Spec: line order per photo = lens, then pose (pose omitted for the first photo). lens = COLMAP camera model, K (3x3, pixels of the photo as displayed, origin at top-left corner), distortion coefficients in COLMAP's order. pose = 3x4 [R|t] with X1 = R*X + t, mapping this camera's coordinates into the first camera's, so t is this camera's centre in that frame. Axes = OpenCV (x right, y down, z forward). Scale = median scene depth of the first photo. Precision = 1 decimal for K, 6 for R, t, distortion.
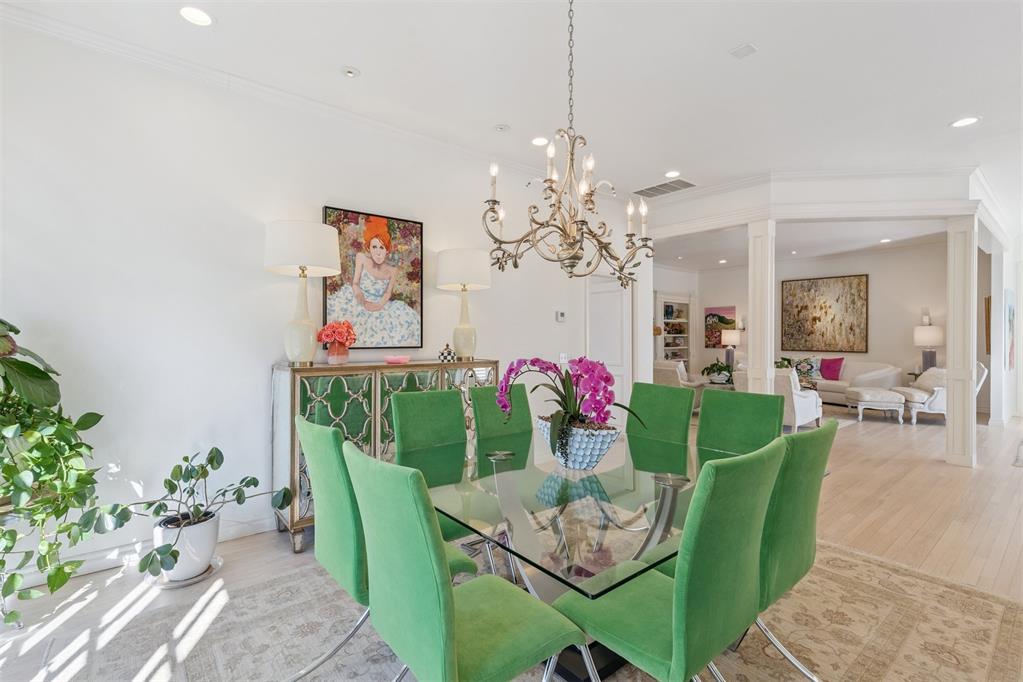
lens RADIAL K [[461.6, 0, 510.6], [0, 461.6, 339.7], [0, 0, 1]] dist [0.003978, -0.001331]
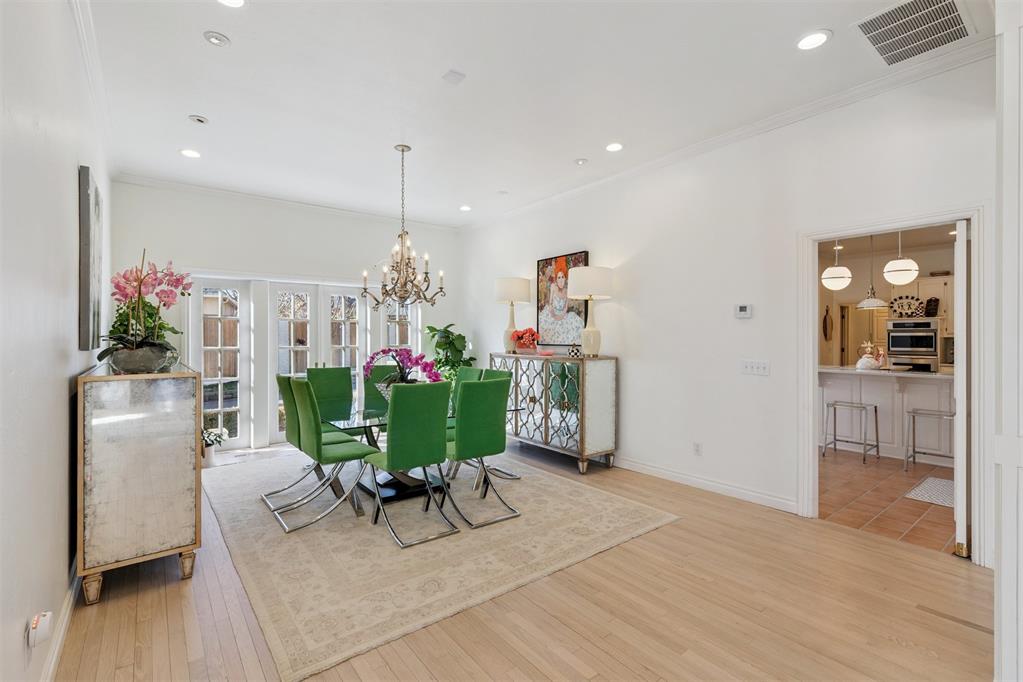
lens RADIAL K [[461.6, 0, 511.5], [0, 461.6, 338.2], [0, 0, 1]] dist [0.003978, -0.001331]
pose [[-0.022422, 0.003301, -0.999743, 1.215897], [-0.006567, 0.999972, 0.003449, -0.008444], [0.999727, 0.006642, -0.022399, 0.883329]]
